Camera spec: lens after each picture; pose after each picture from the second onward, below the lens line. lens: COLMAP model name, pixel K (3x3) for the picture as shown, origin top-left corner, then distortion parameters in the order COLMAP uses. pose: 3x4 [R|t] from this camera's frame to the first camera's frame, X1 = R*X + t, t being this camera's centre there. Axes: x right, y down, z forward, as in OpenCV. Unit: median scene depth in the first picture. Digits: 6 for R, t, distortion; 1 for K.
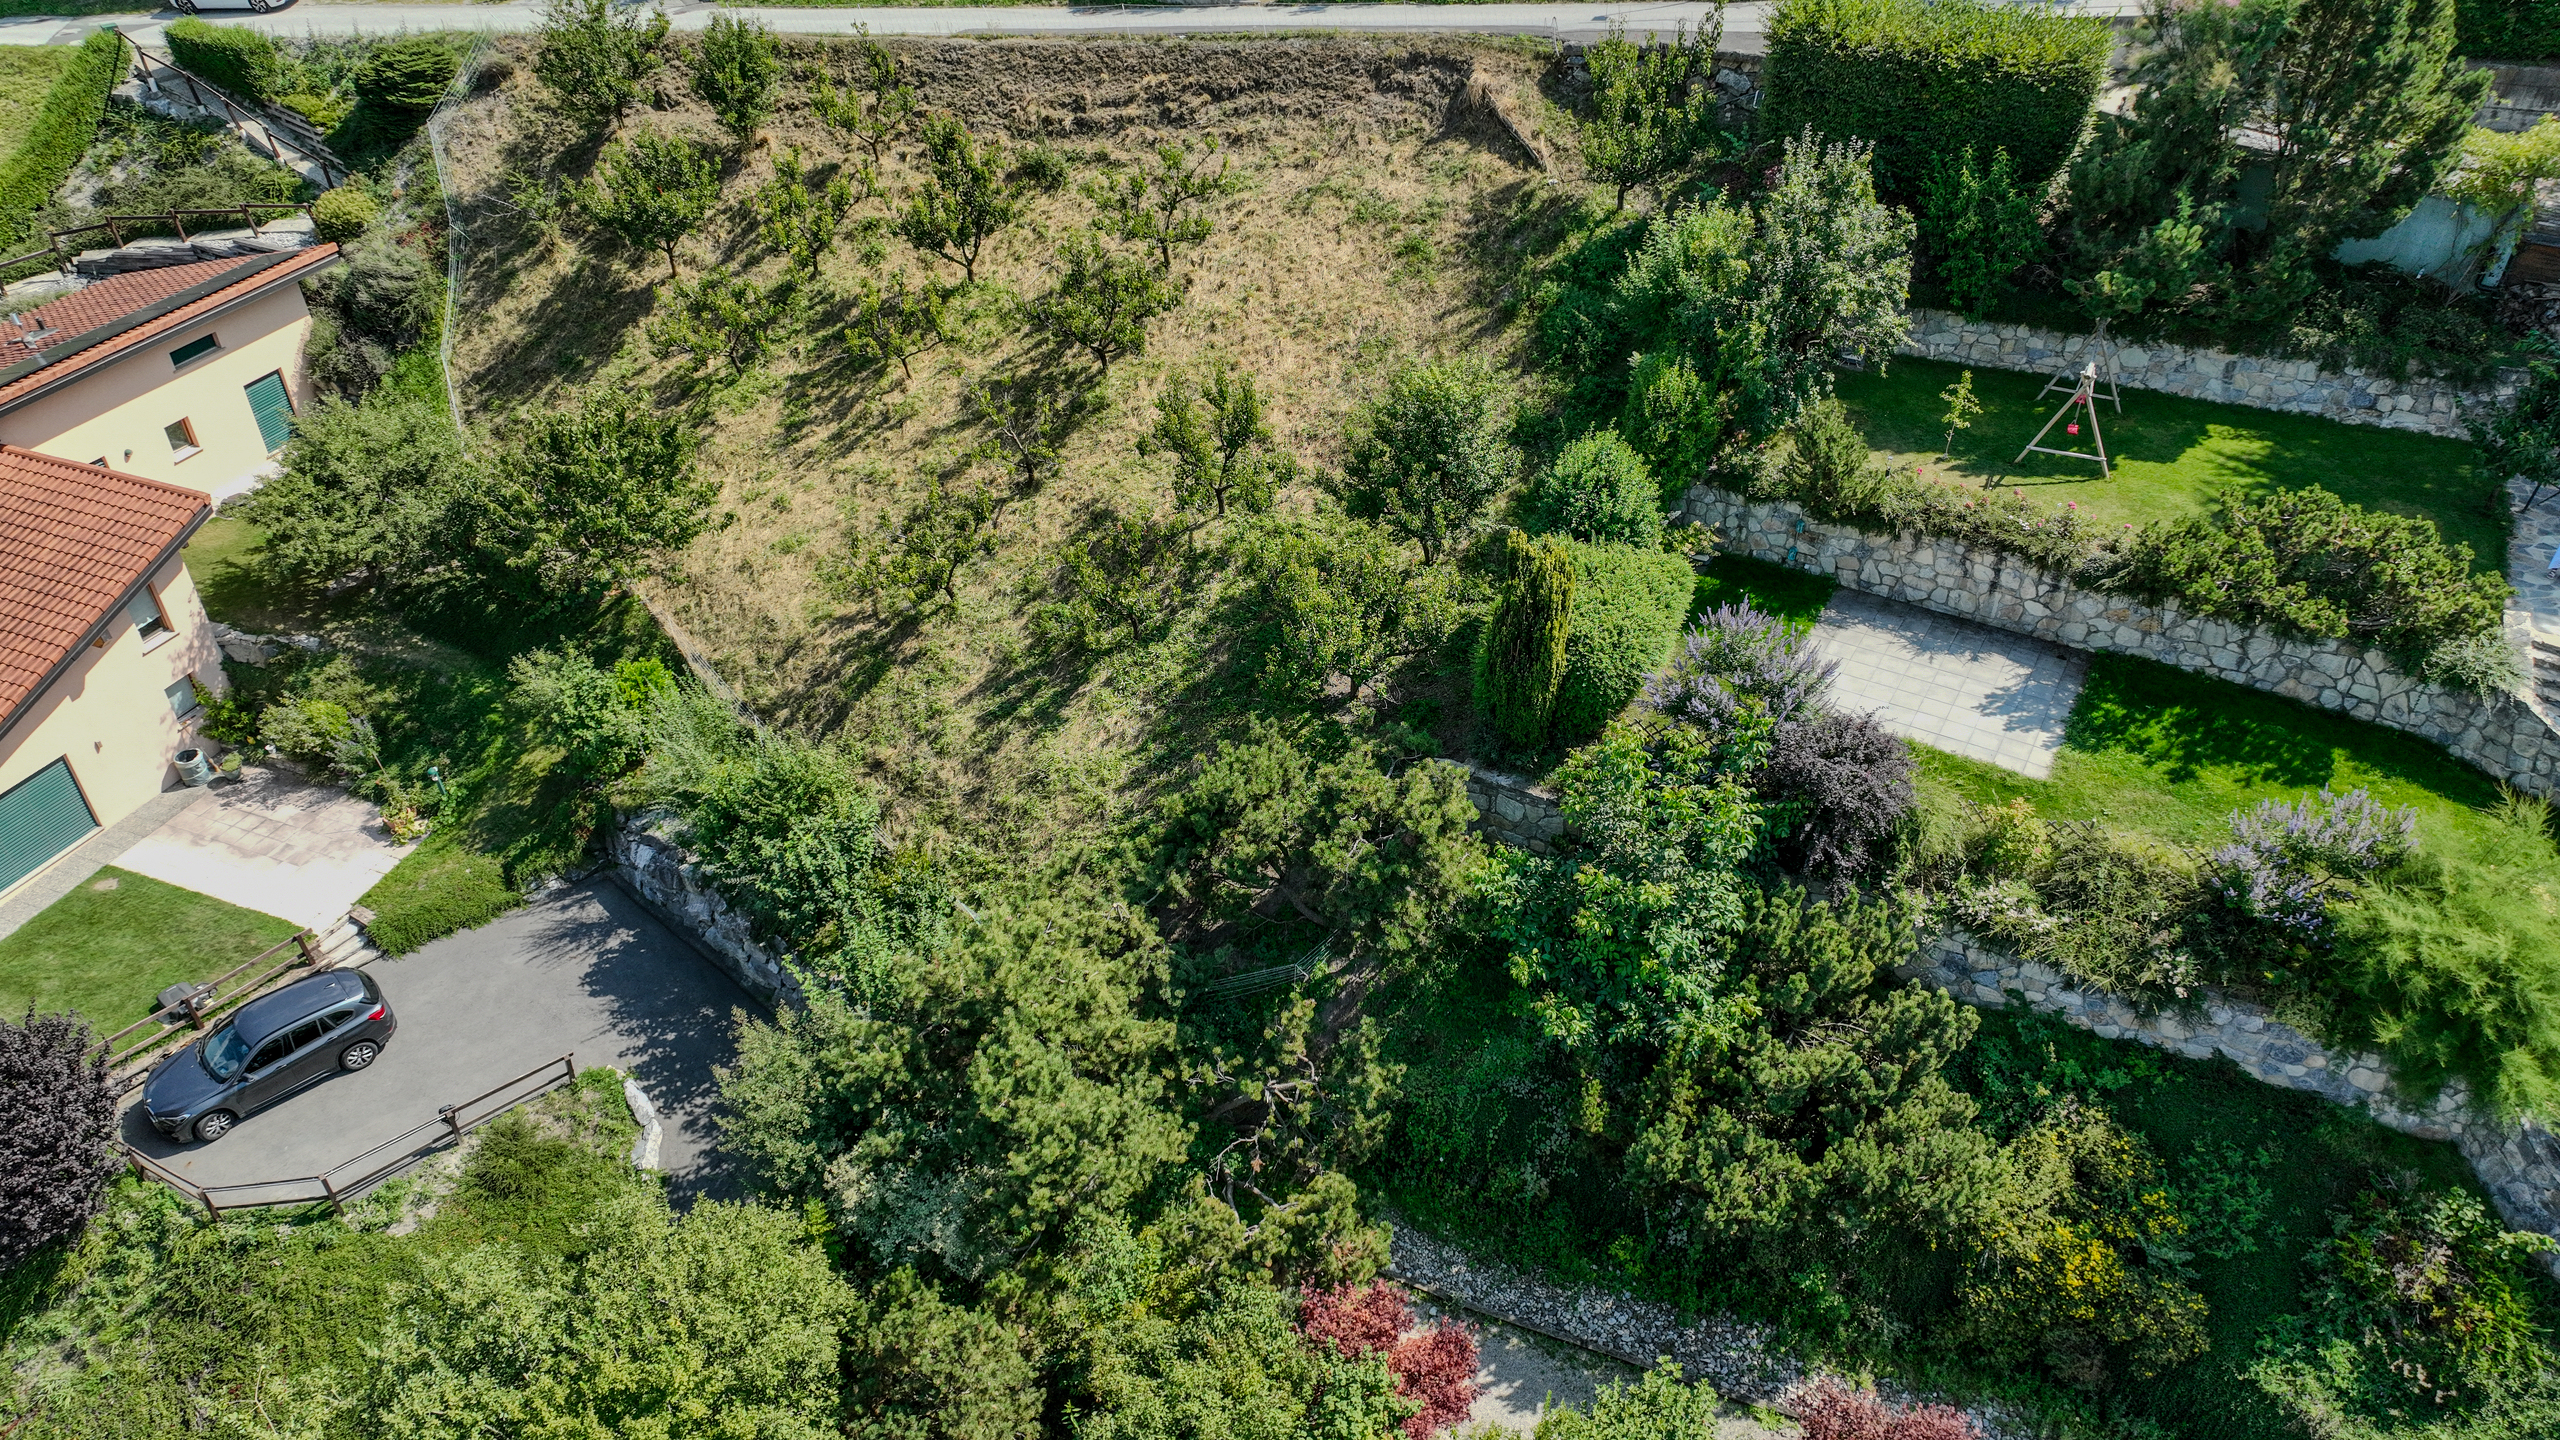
lens RADIAL K [[1795.4, 0, 1289.1], [0, 1795.4, 718.5], [0, 0, 1]] dist [-0.003091, 0.019866]
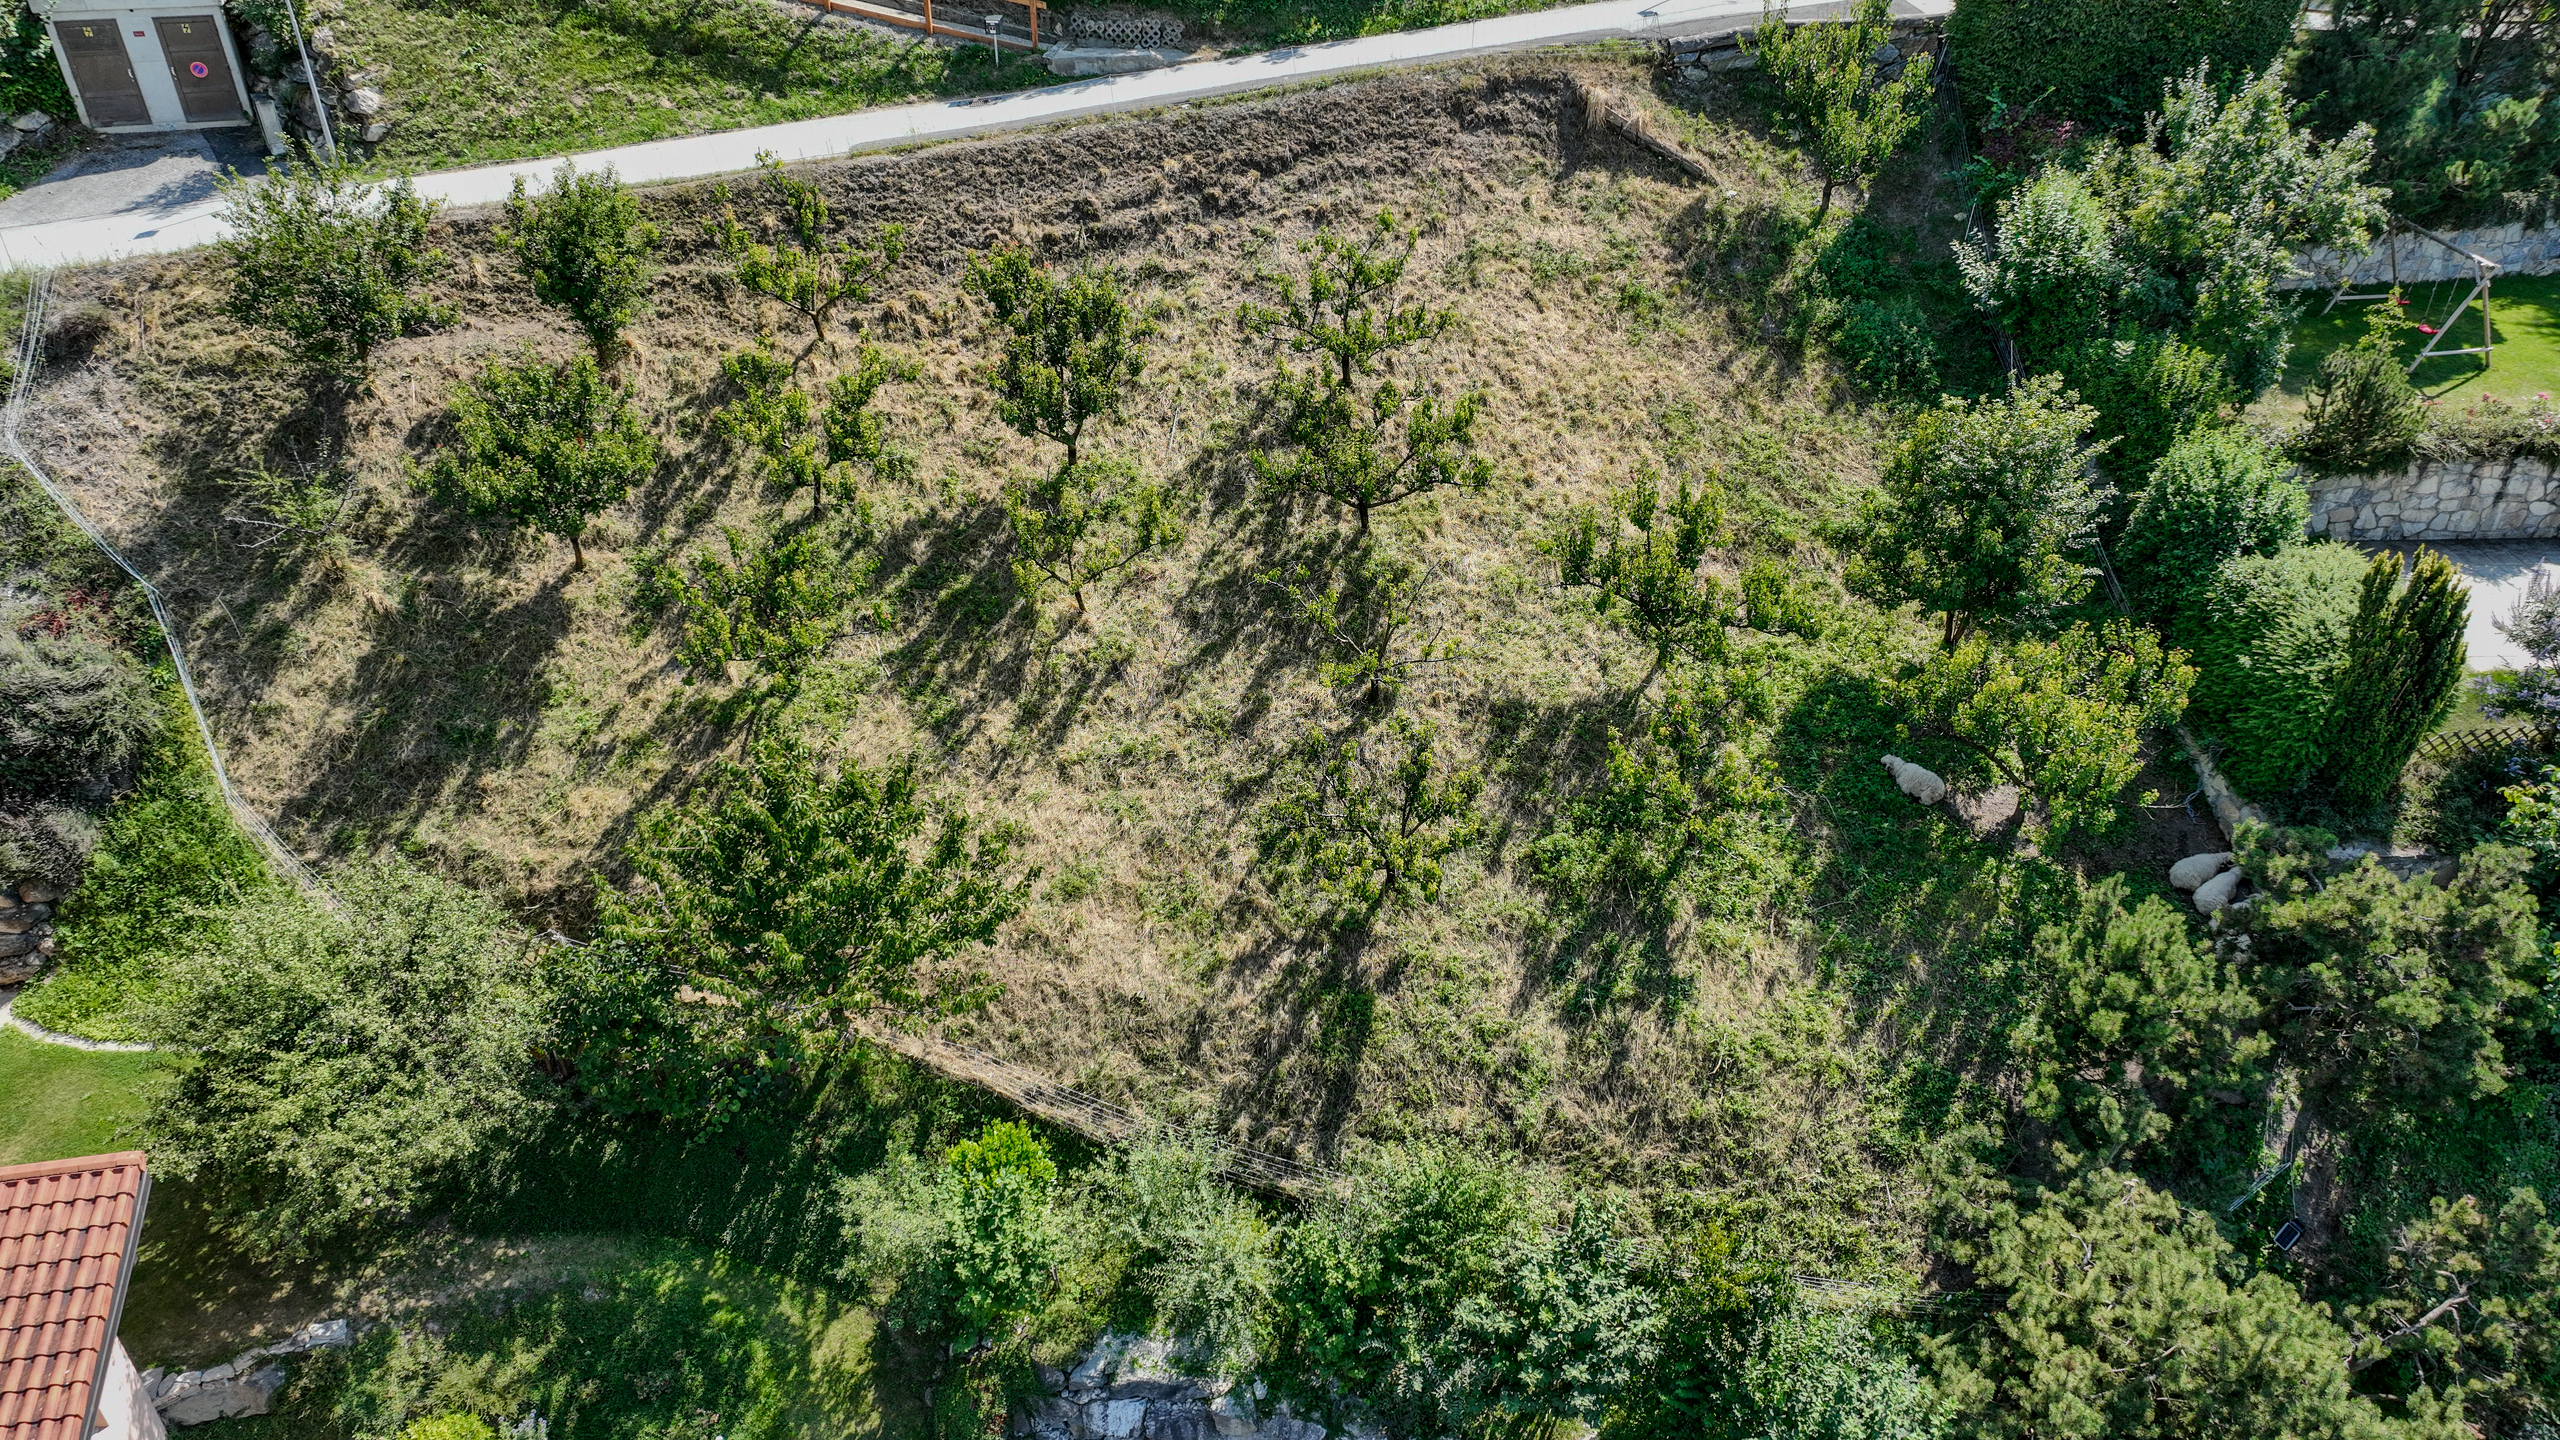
lens RADIAL K [[1795.4, 0, 1289.1], [0, 1795.4, 718.5], [0, 0, 1]] dist [-0.003091, 0.019866]
pose [[0.850861, -0.288425, 0.439143, -0.681821], [0.308493, 0.950849, 0.026790, -0.209424], [-0.425285, 0.112678, 0.898018, 0.487666]]
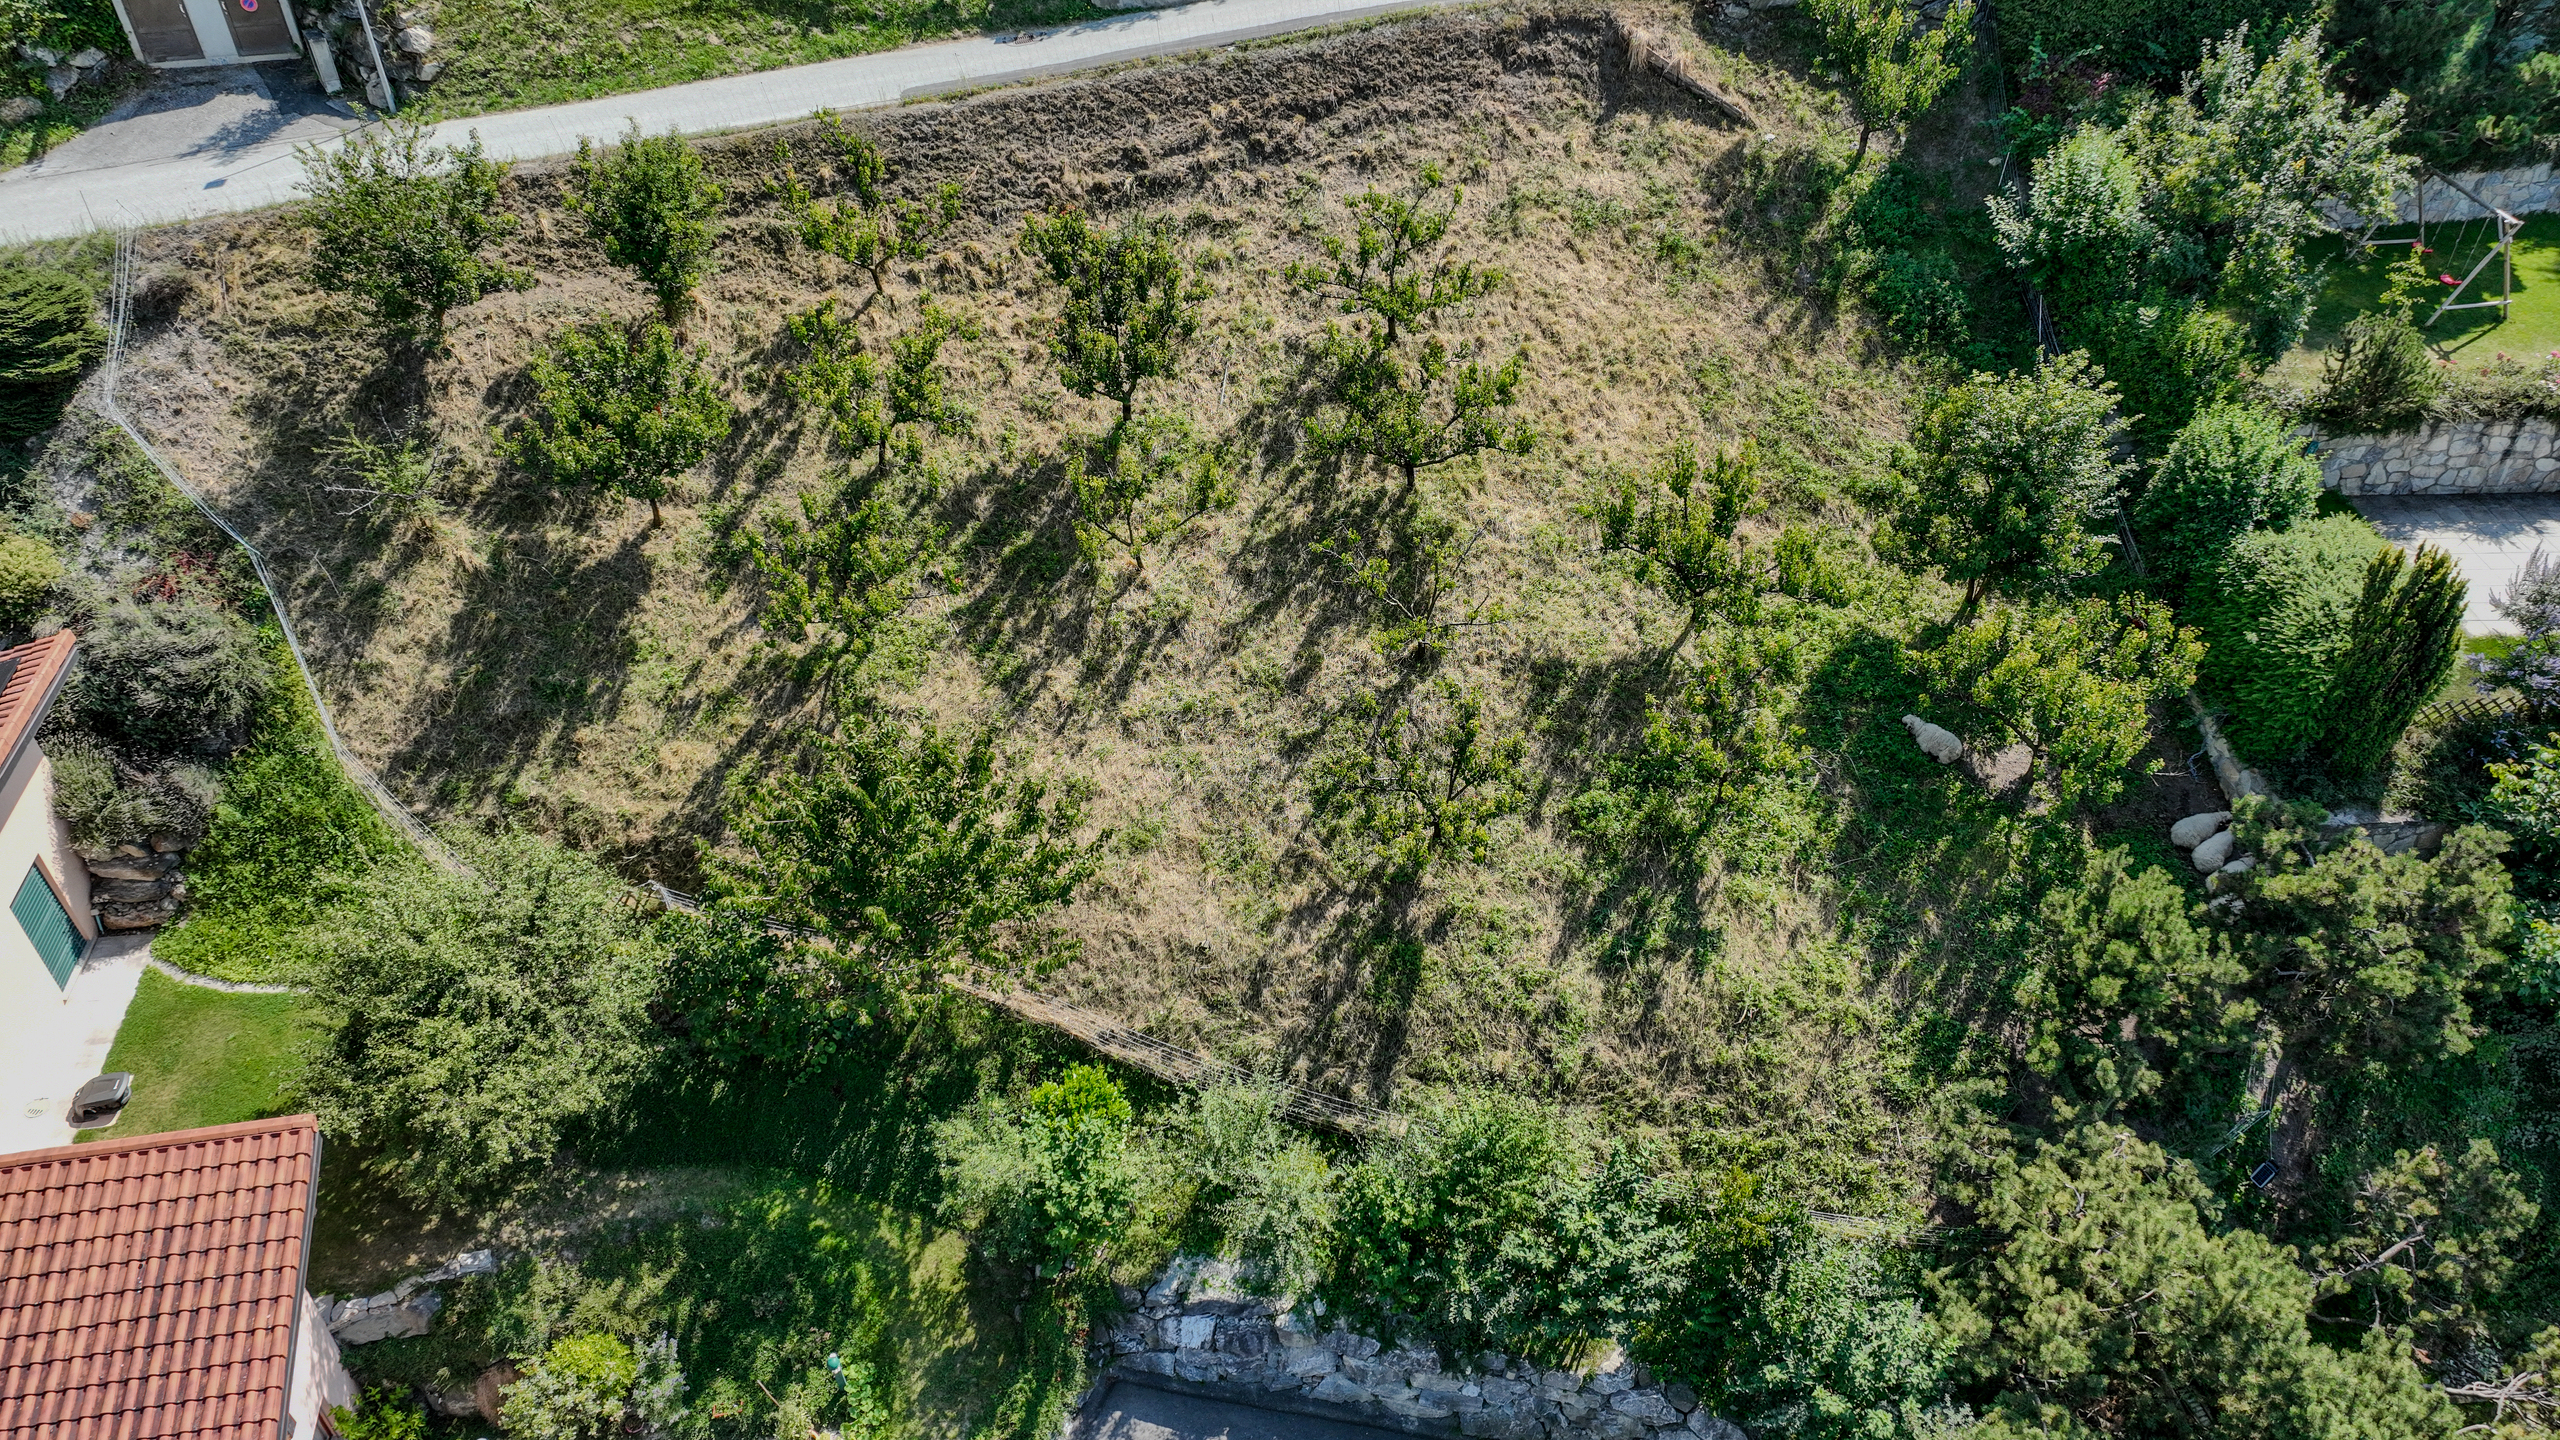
lens RADIAL K [[1795.4, 0, 1289.1], [0, 1795.4, 718.5], [0, 0, 1]] dist [-0.003091, 0.019866]
pose [[0.851761, -0.328031, 0.408534, -0.705995], [0.307888, 0.944289, 0.116292, -0.290419], [-0.423921, 0.026730, 0.905305, 0.446827]]
